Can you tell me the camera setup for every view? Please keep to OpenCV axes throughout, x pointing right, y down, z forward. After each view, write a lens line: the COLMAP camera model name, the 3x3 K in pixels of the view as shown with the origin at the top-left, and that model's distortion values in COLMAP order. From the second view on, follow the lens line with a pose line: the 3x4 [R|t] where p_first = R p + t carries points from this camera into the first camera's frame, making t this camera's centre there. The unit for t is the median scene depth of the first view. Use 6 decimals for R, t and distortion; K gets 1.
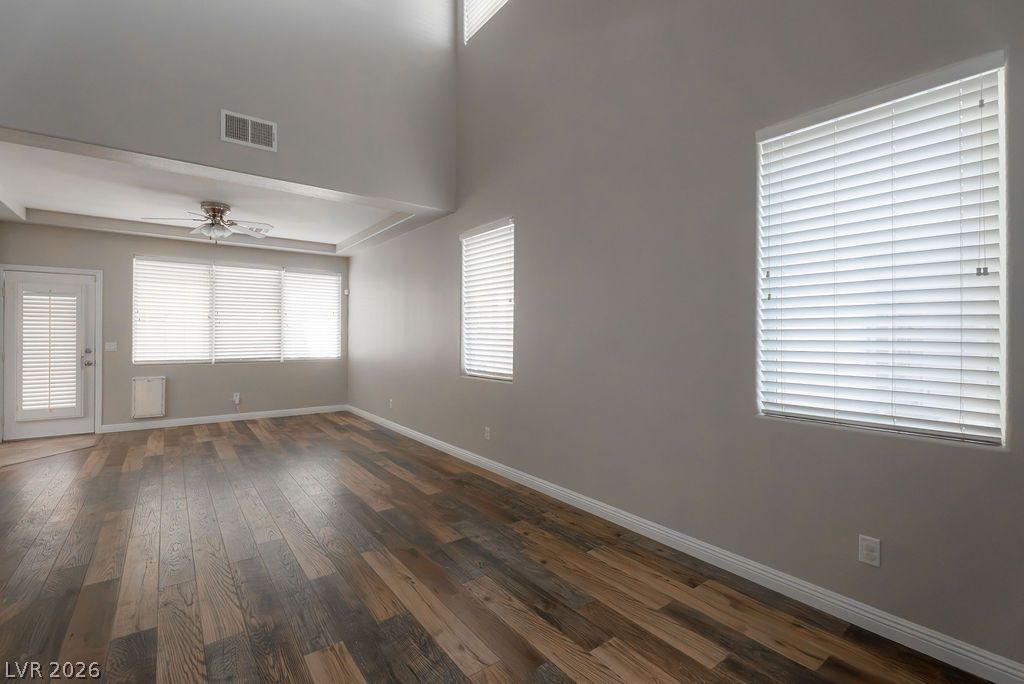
lens RADIAL K [[456.1, 0, 509.4], [0, 456.1, 333.8], [0, 0, 1]] dist [0.001305, 0.000473]
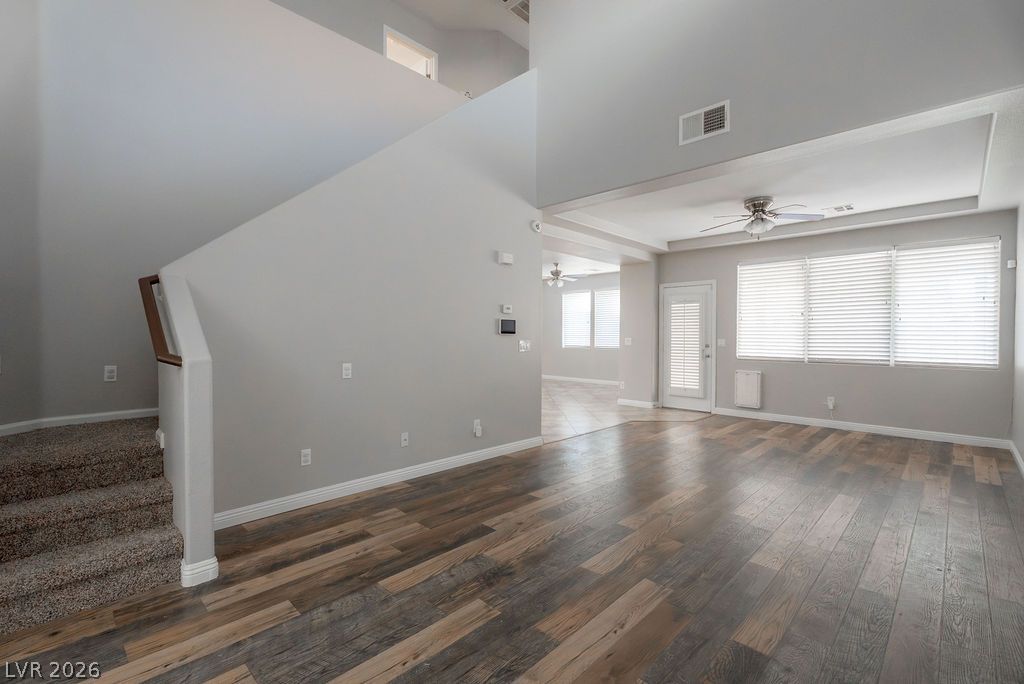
lens RADIAL K [[455.3, 0, 509.6], [0, 455.3, 344.7], [0, 0, 1]] dist [0.001784, 0.000296]
pose [[0.147894, 0.020266, -0.988796, 0.230419], [0.003905, 0.999770, 0.021075, 0.006528], [0.988995, -0.006978, 0.147781, 0.290898]]
